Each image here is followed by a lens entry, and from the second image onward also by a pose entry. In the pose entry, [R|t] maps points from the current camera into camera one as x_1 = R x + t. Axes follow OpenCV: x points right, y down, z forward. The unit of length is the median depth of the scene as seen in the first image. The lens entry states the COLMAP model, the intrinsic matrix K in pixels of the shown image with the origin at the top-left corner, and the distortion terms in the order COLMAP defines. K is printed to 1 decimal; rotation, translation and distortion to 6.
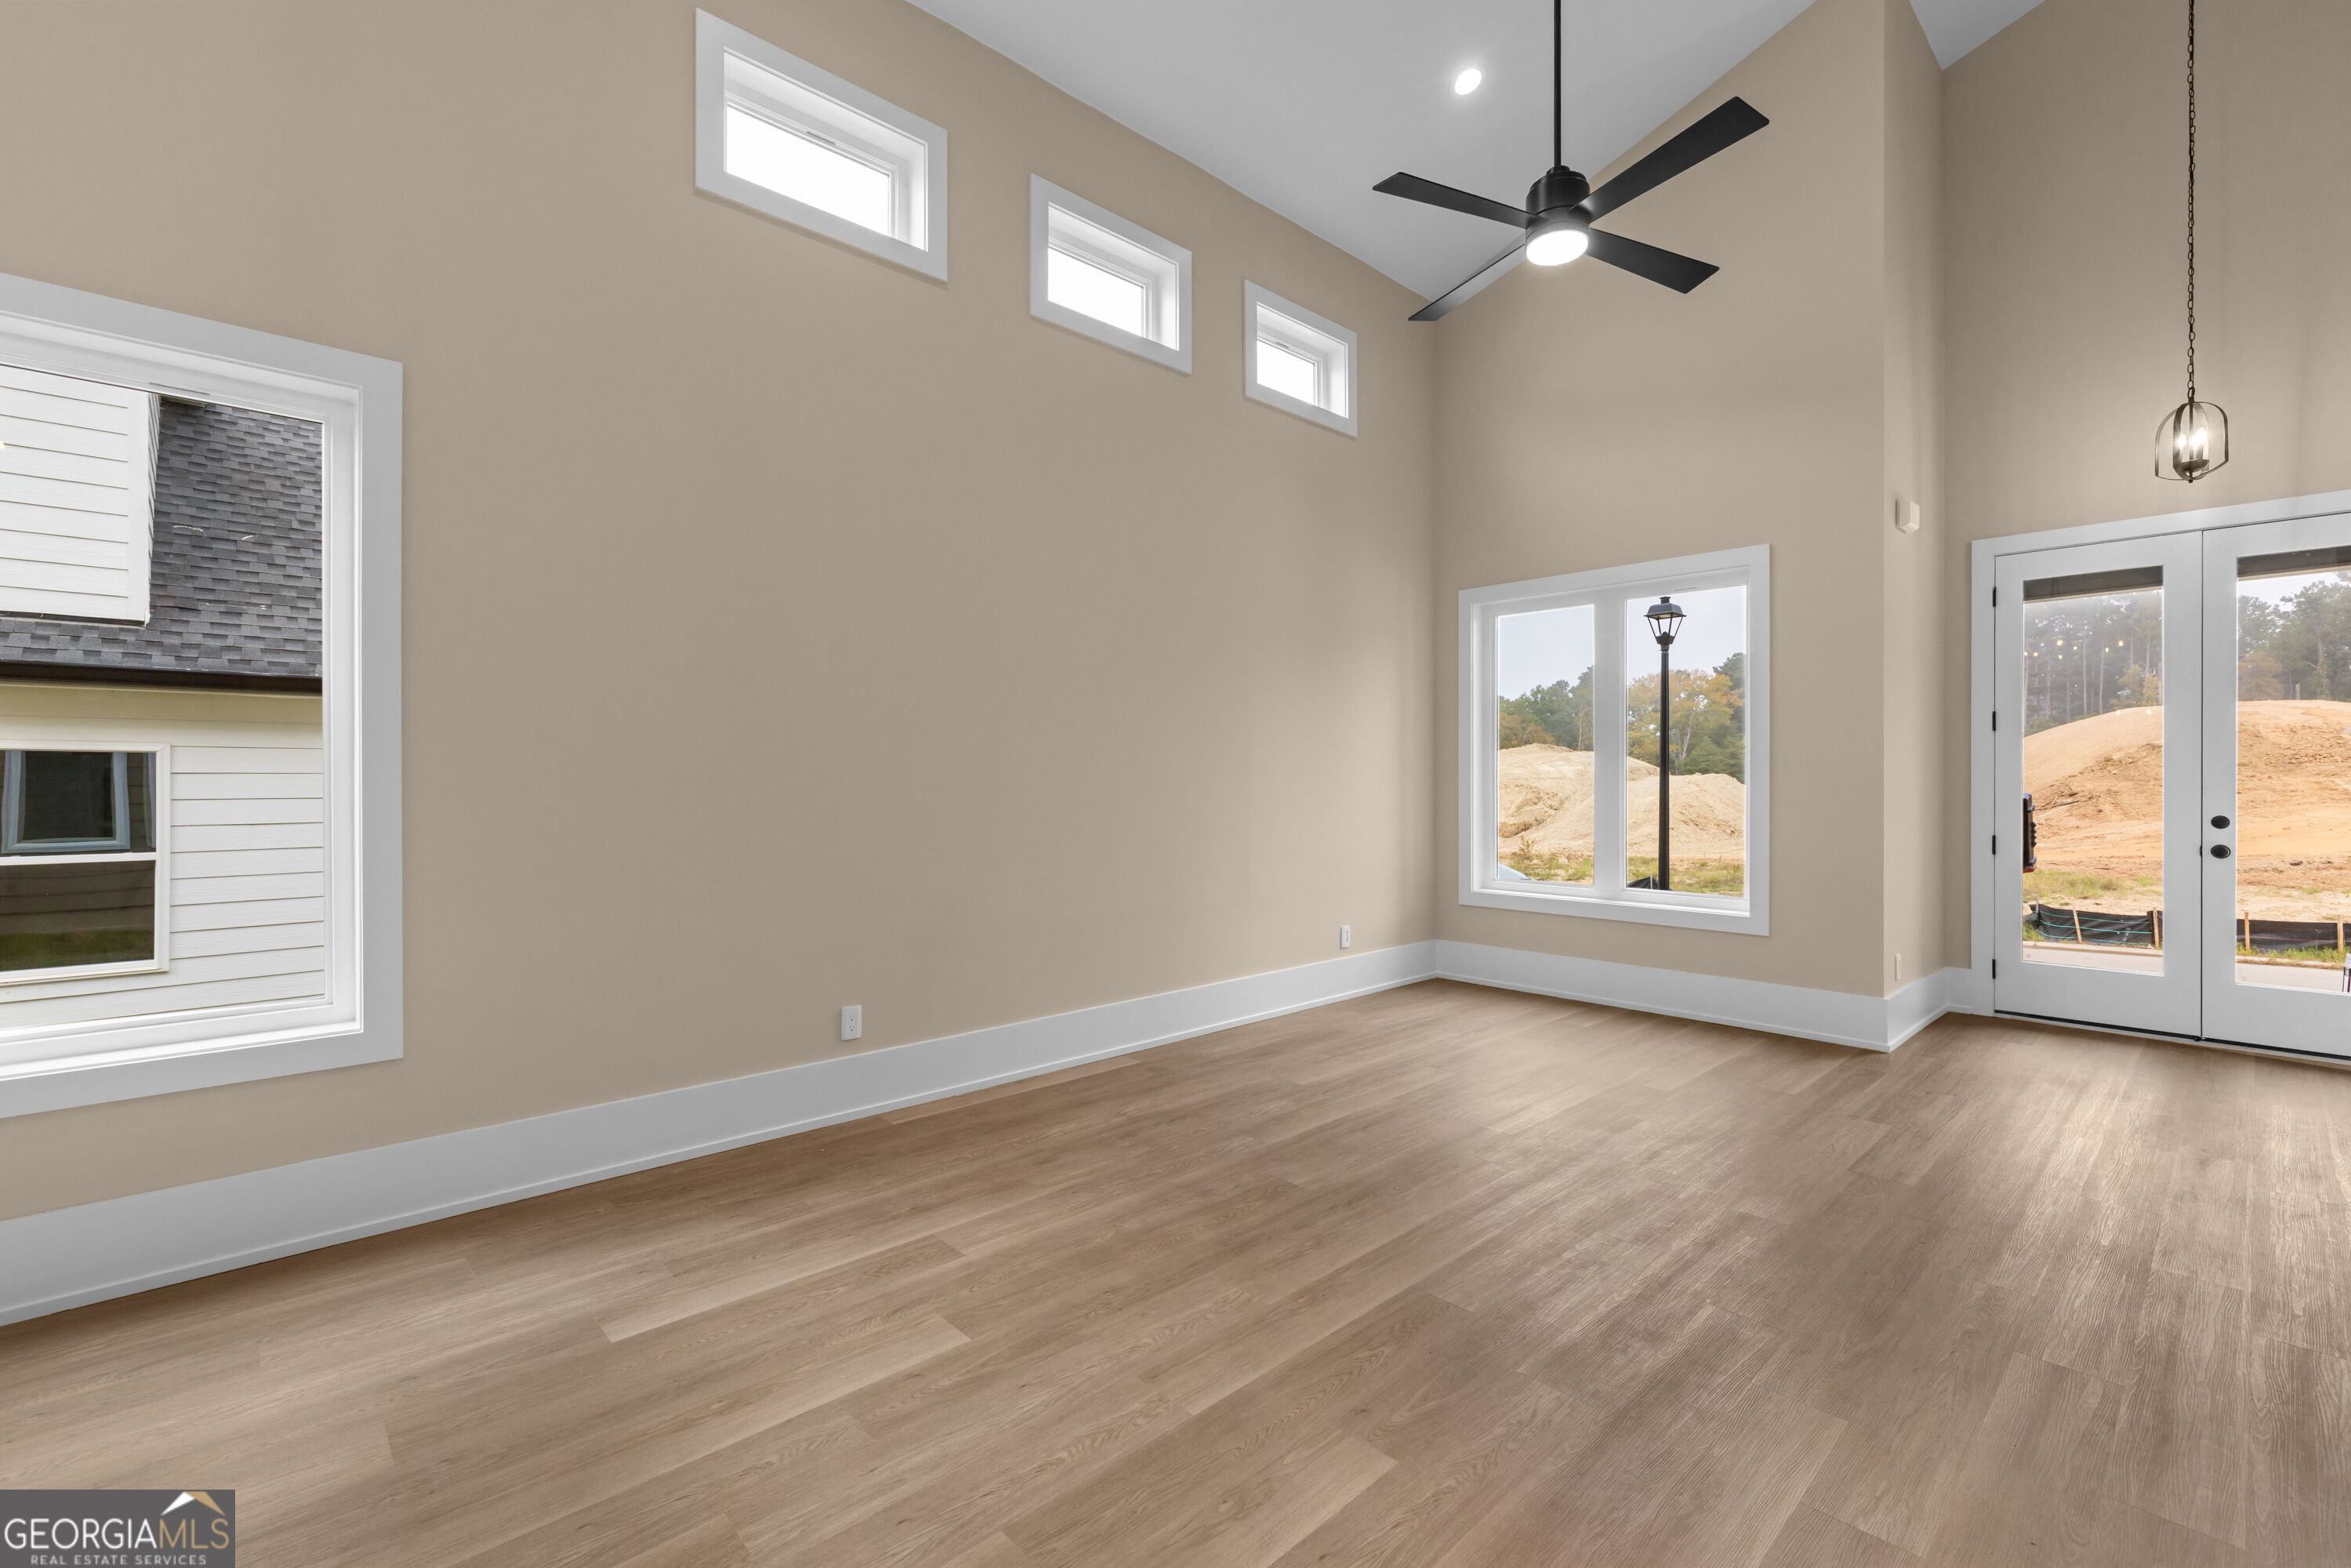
lens RADIAL K [[1015.9, 0, 1171.3], [0, 1015.9, 782.0], [0, 0, 1]] dist [-0.002655, 0.001436]
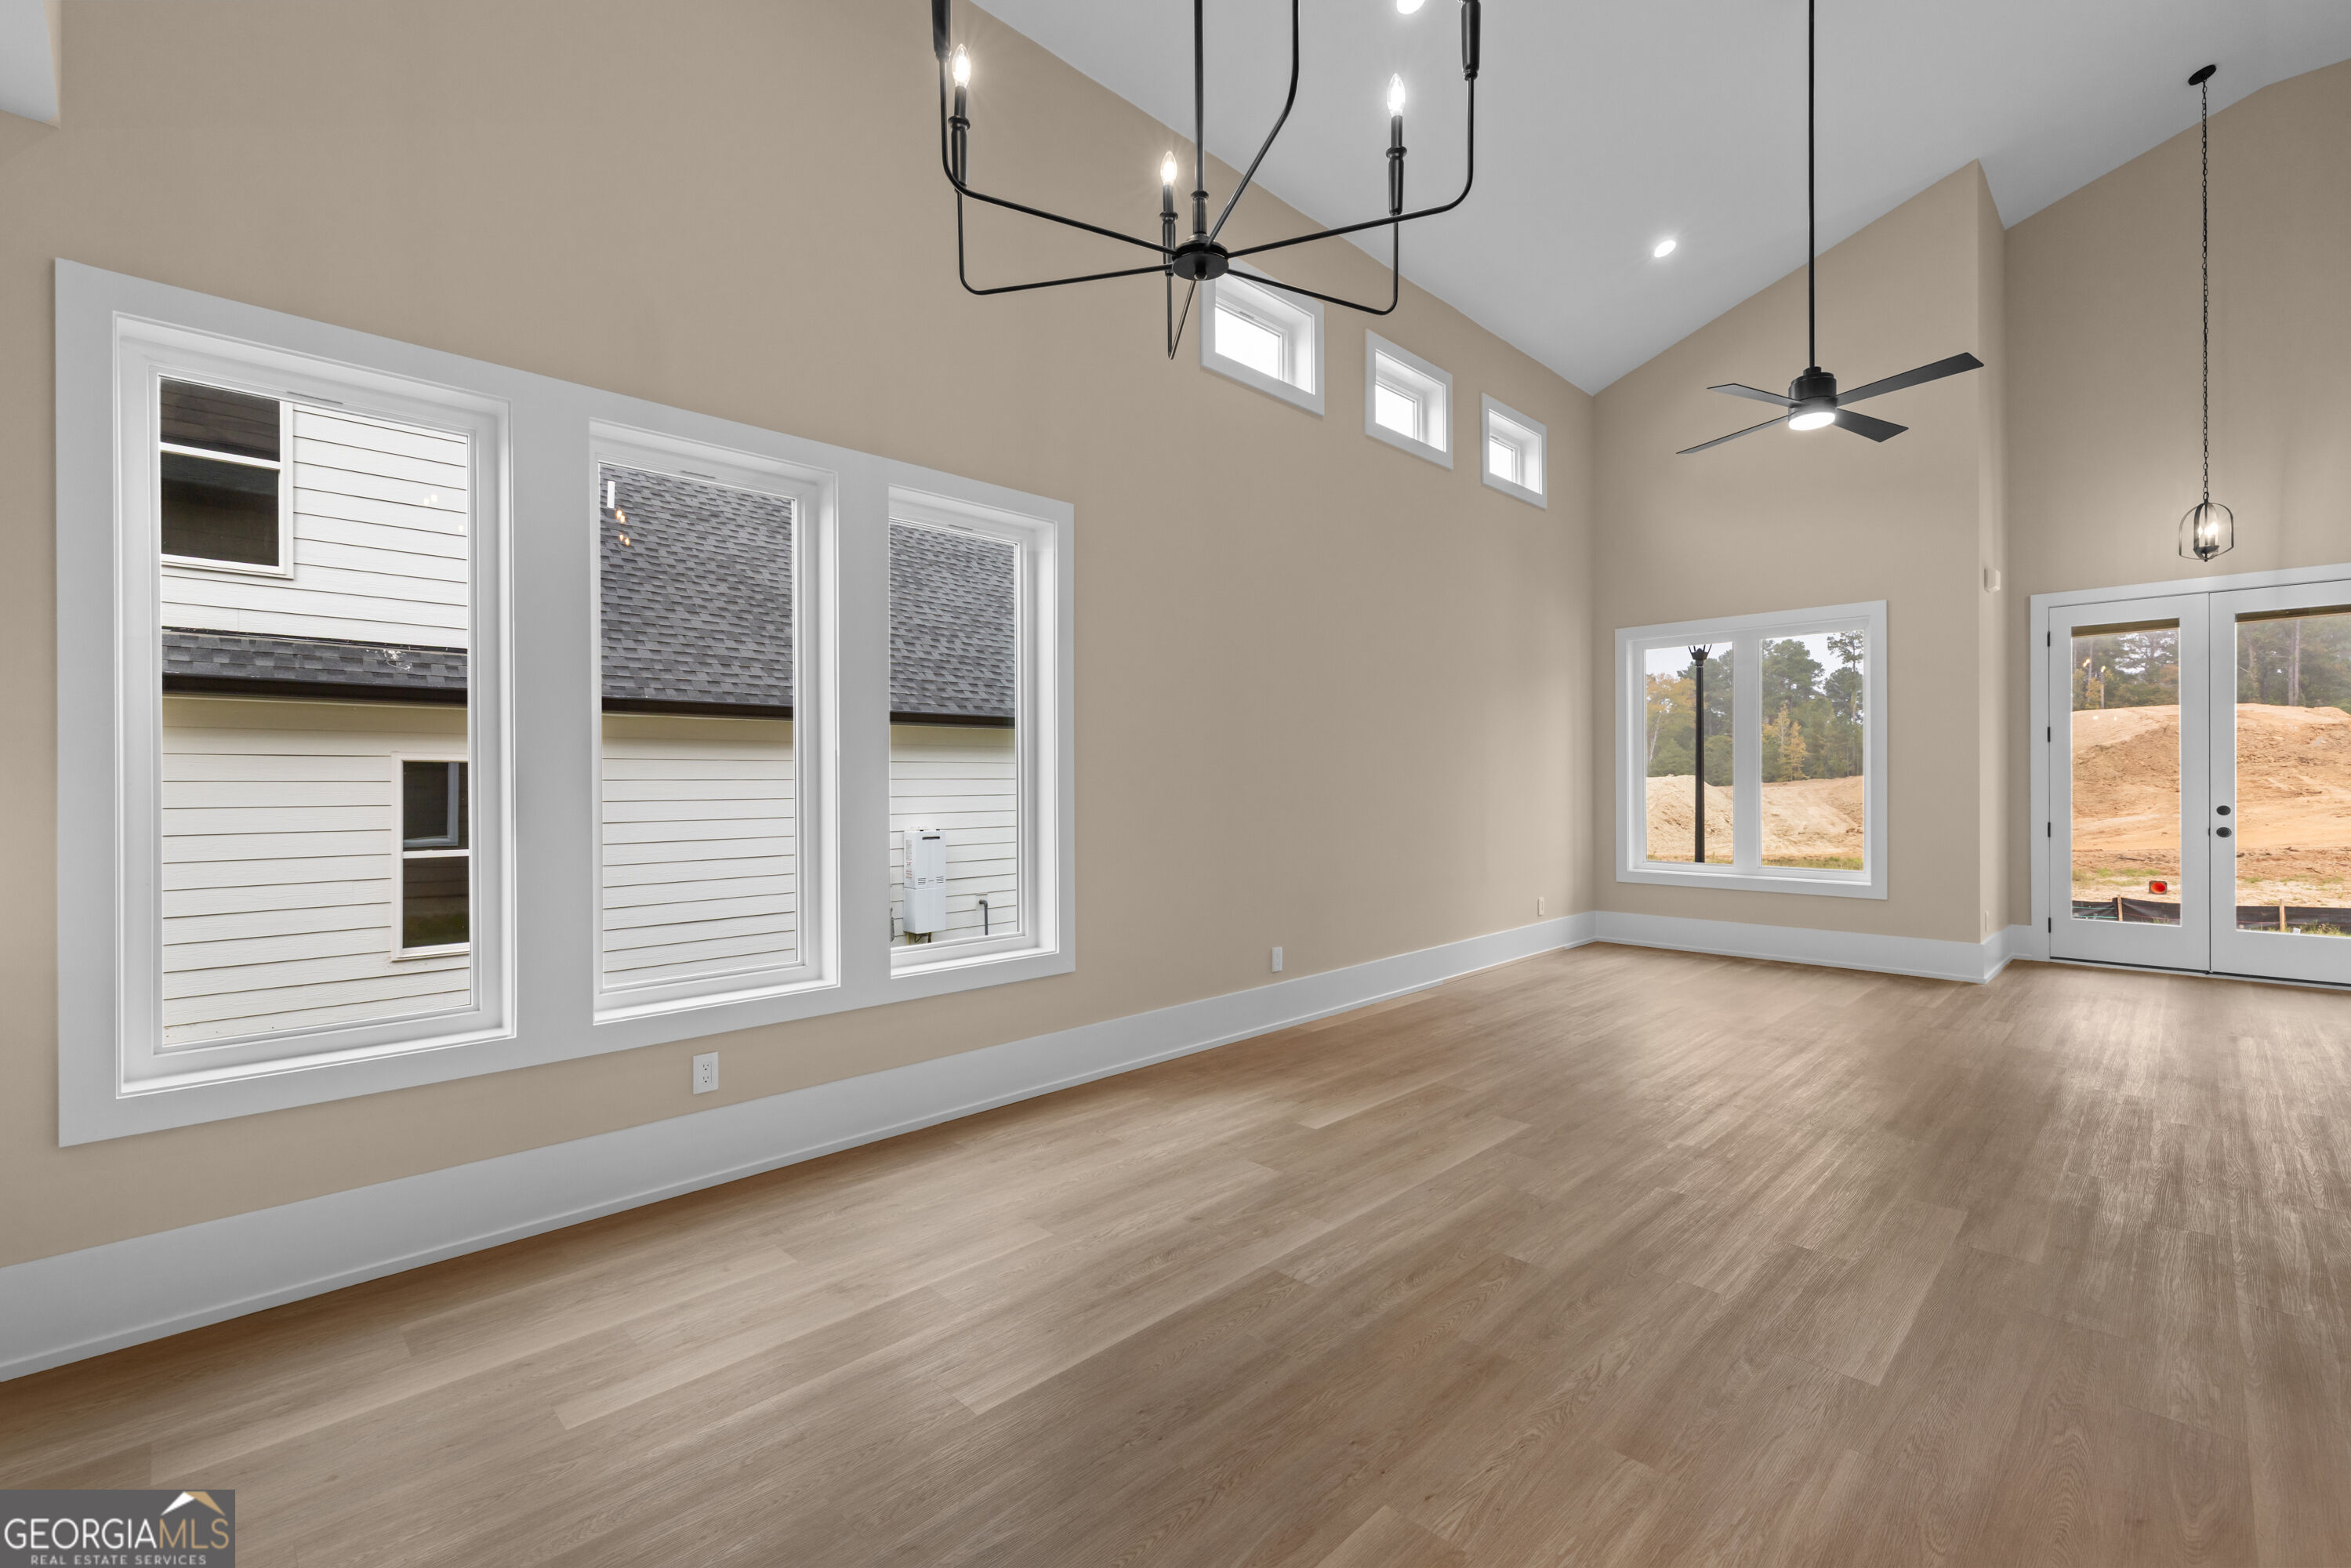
lens RADIAL K [[1015.9, 0, 1170.3], [0, 1015.9, 784.6], [0, 0, 1]] dist [-0.002655, 0.001436]
pose [[0.999498, -0.004077, 0.031411, -0.433581], [0.004089, 0.999992, -0.000345, -0.000005], [-0.031410, 0.000473, 0.999506, -0.321952]]
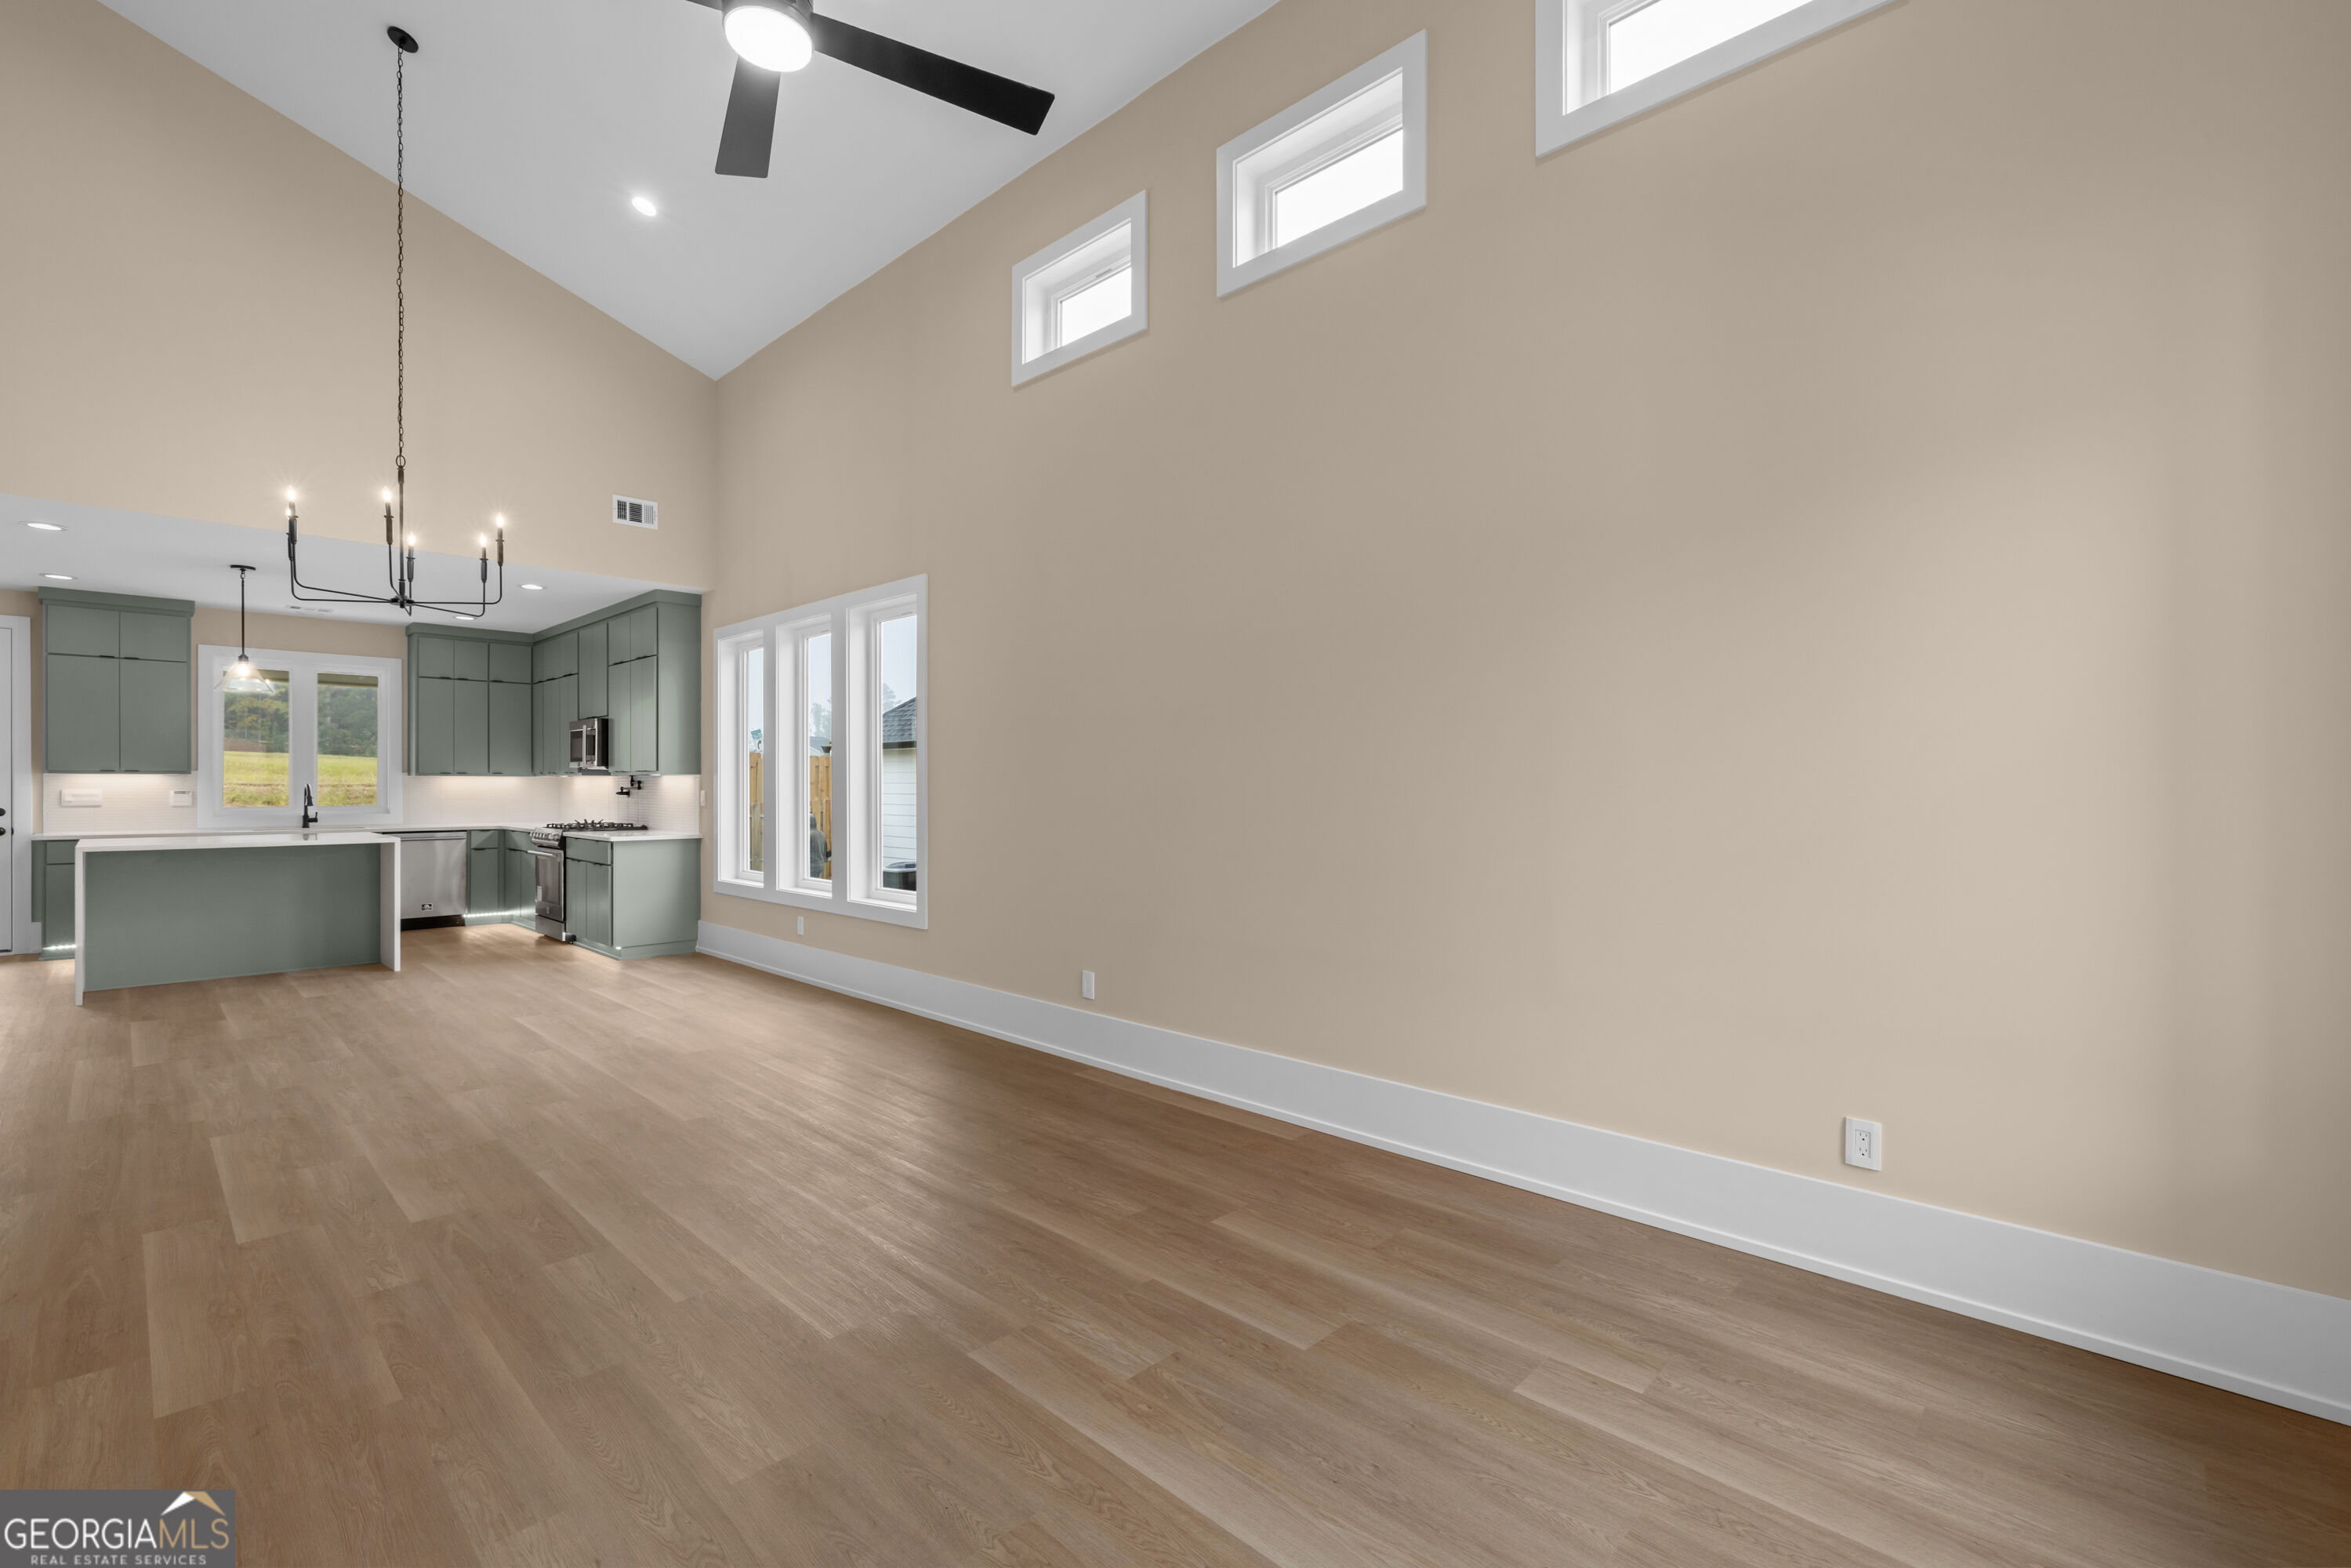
lens RADIAL K [[1015.9, 0, 1176.2], [0, 1015.9, 788.1], [0, 0, 1]] dist [-0.002655, 0.001436]
pose [[0.054772, 0.002472, -0.998496, 0.794734], [-0.004830, 0.999986, 0.002211, -0.004112], [0.998487, 0.004702, 0.054784, 0.897287]]
